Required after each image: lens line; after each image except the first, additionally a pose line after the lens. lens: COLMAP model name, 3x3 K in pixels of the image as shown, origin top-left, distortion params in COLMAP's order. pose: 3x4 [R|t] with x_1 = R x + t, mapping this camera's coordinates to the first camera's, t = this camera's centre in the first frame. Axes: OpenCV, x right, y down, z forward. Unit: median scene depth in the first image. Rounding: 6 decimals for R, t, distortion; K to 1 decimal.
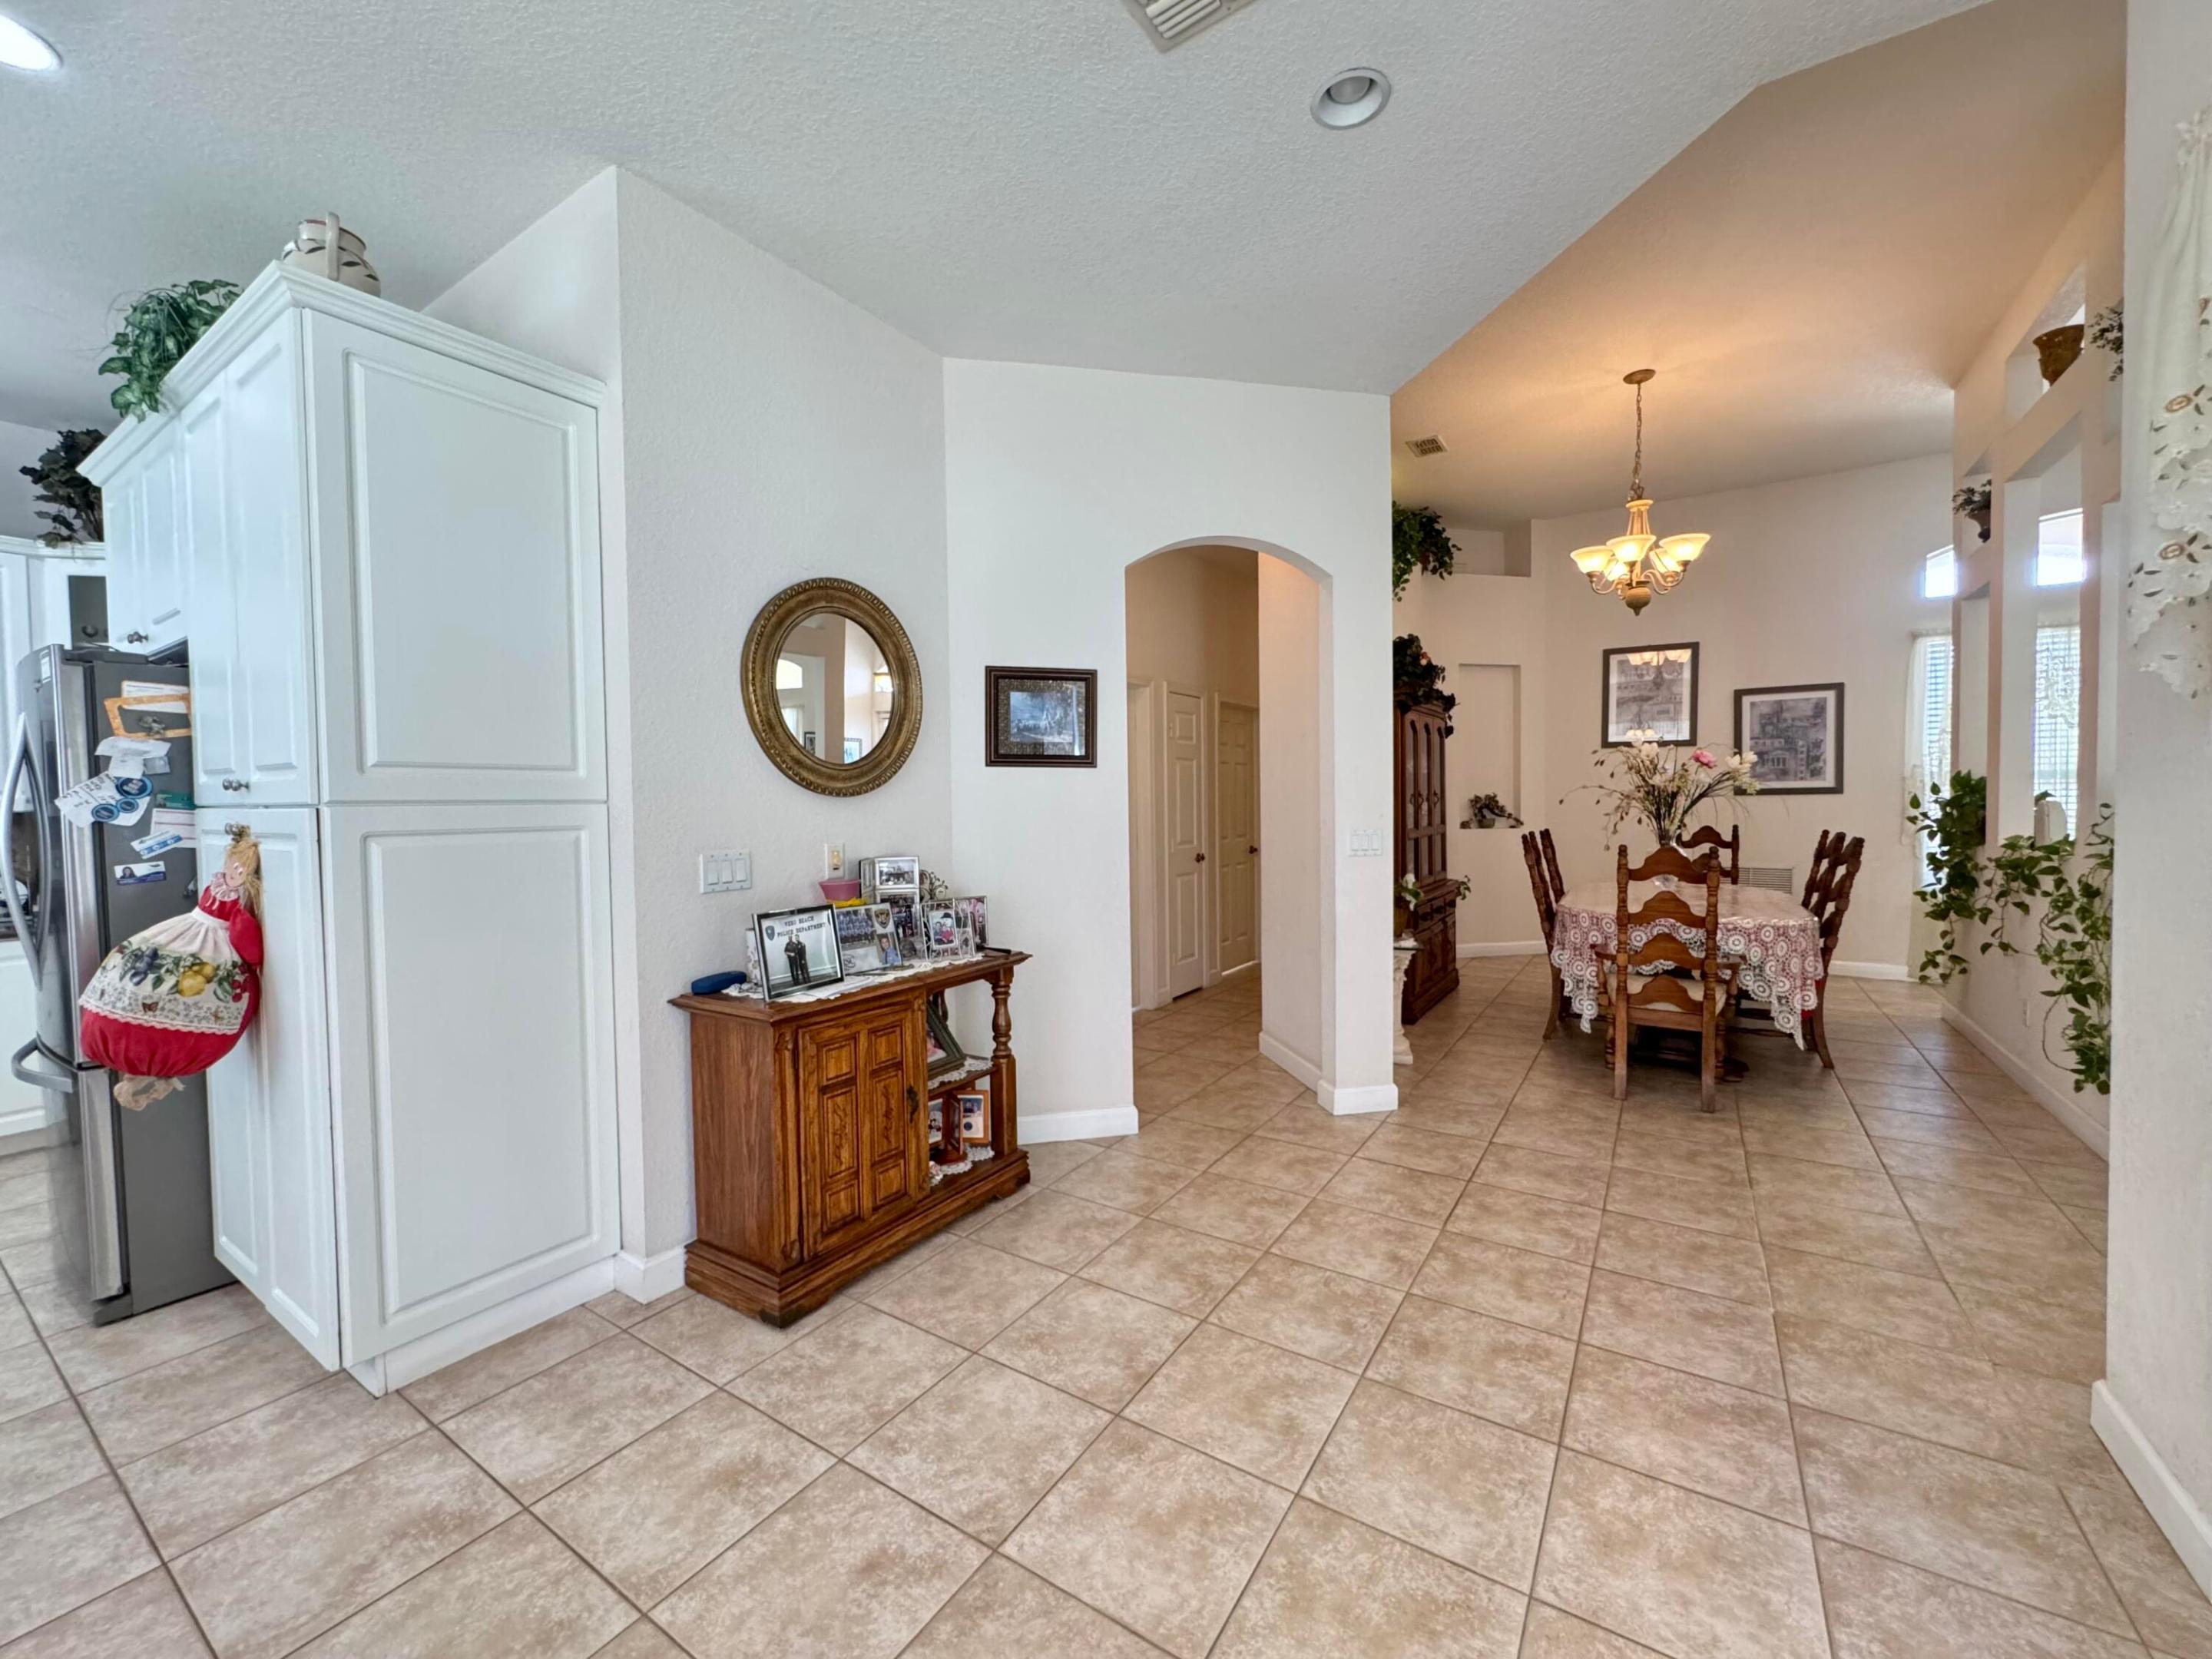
lens RADIAL K [[884.9, 0, 1105.7], [0, 884.9, 825.3], [0, 0, 1]] dist [-0.003062, 0.000021]
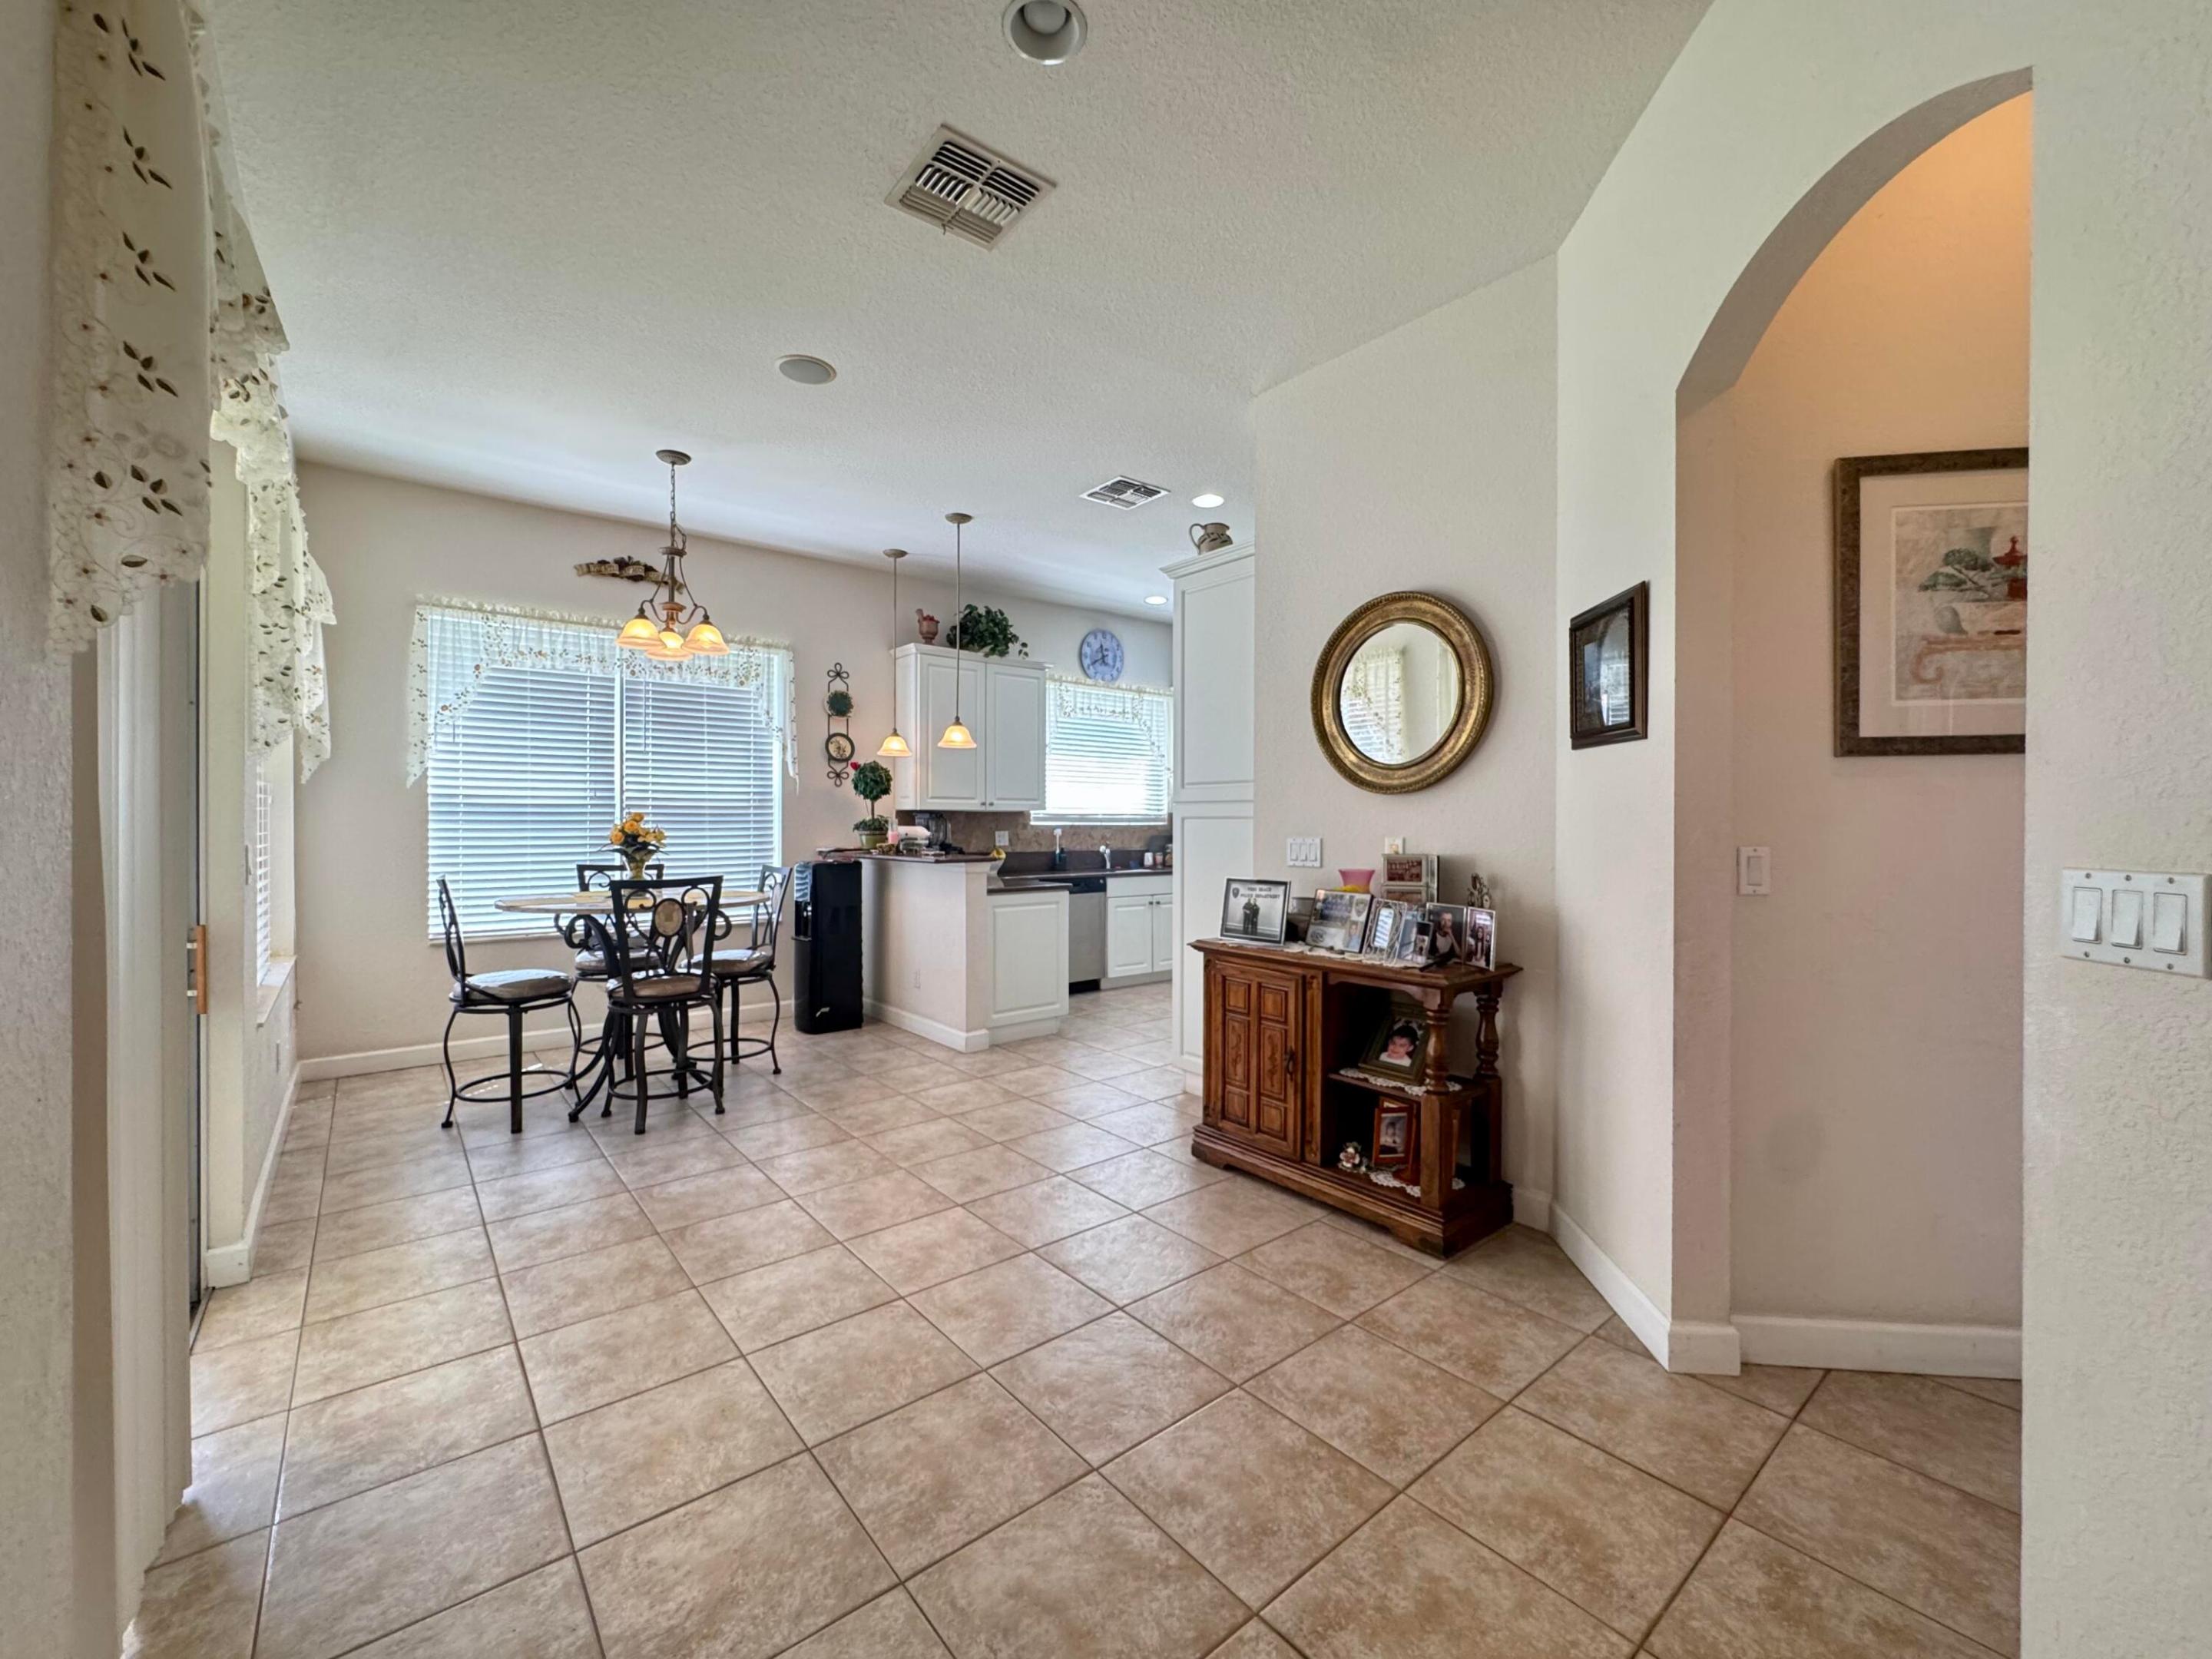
lens RADIAL K [[884.9, 0, 1100.7], [0, 884.9, 826.0], [0, 0, 1]] dist [-0.003062, 0.000021]
pose [[-0.300494, 0.016937, -0.953633, 1.087148], [-0.024677, 0.999370, 0.025525, -0.016115], [0.953464, 0.031203, -0.299887, 1.284120]]
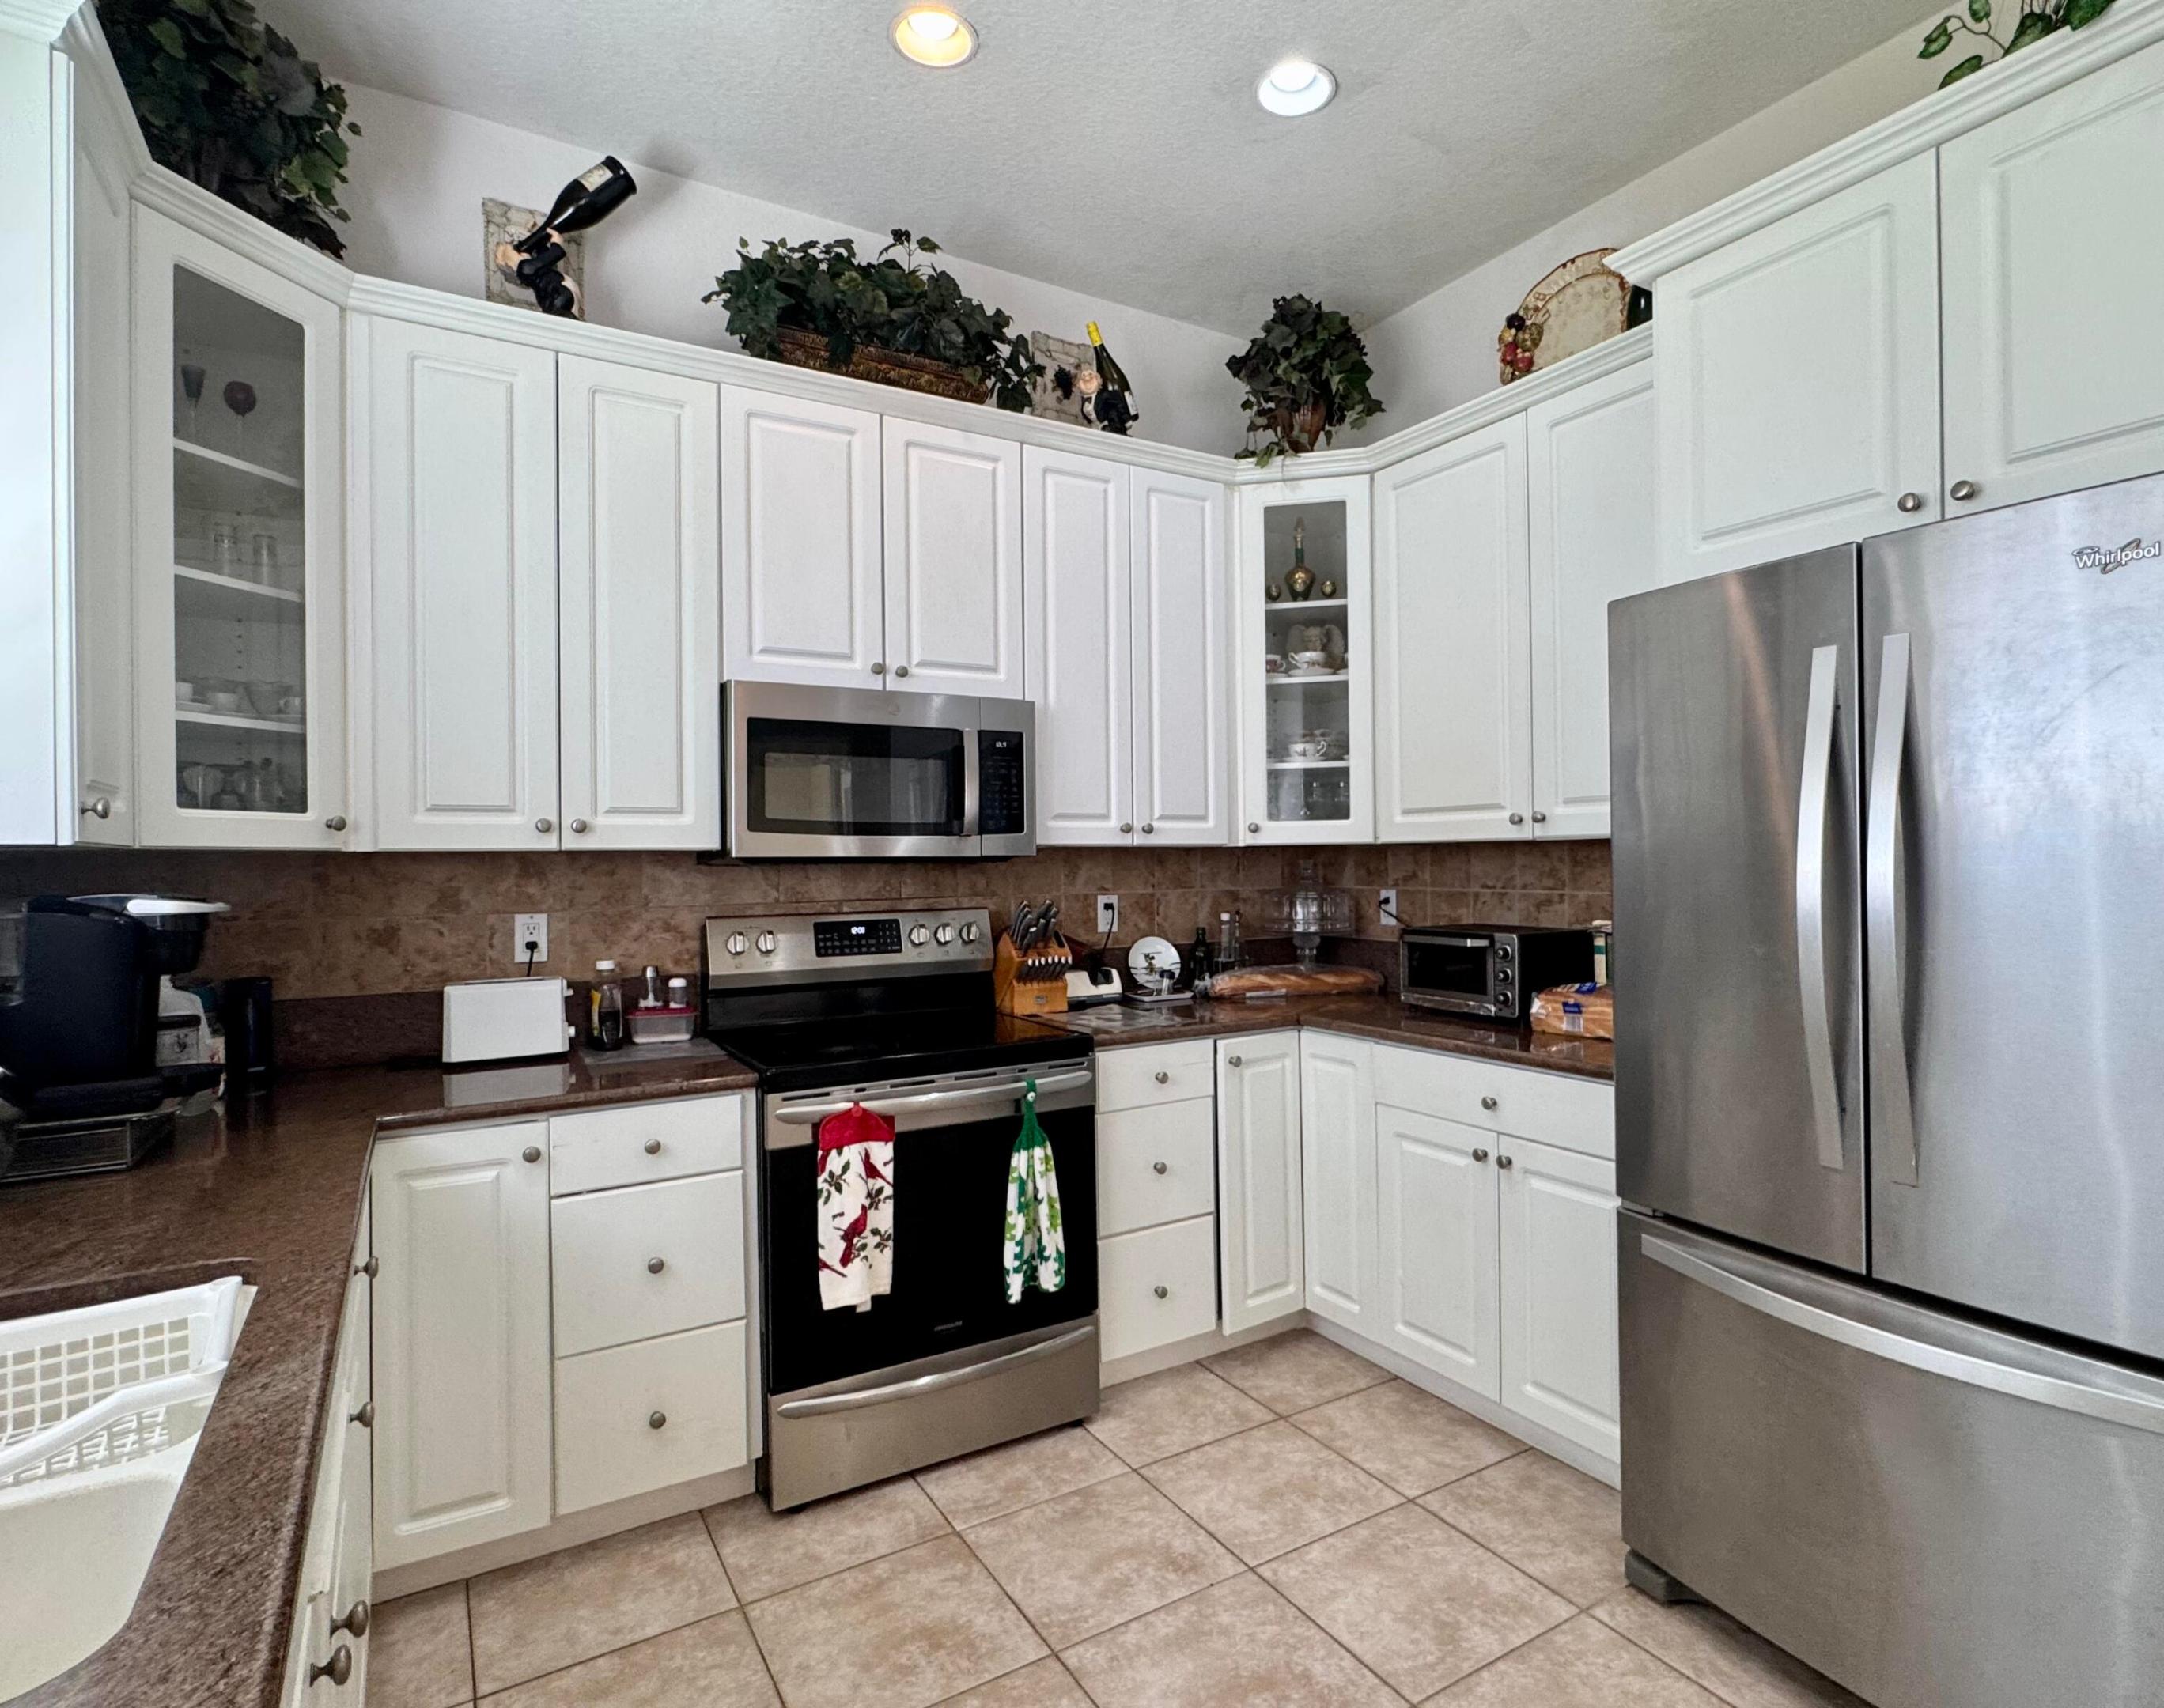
lens RADIAL K [[1132.6, 0, 1130.8], [0, 1132.6, 854.7], [0, 0, 1]] dist [-0.003445, 0.000053]
pose [[0.907625, 0.004089, -0.419762, -1.493179], [-0.014958, 0.999633, -0.022605, 0.023525], [0.419515, 0.026796, 0.907353, 0.246857]]
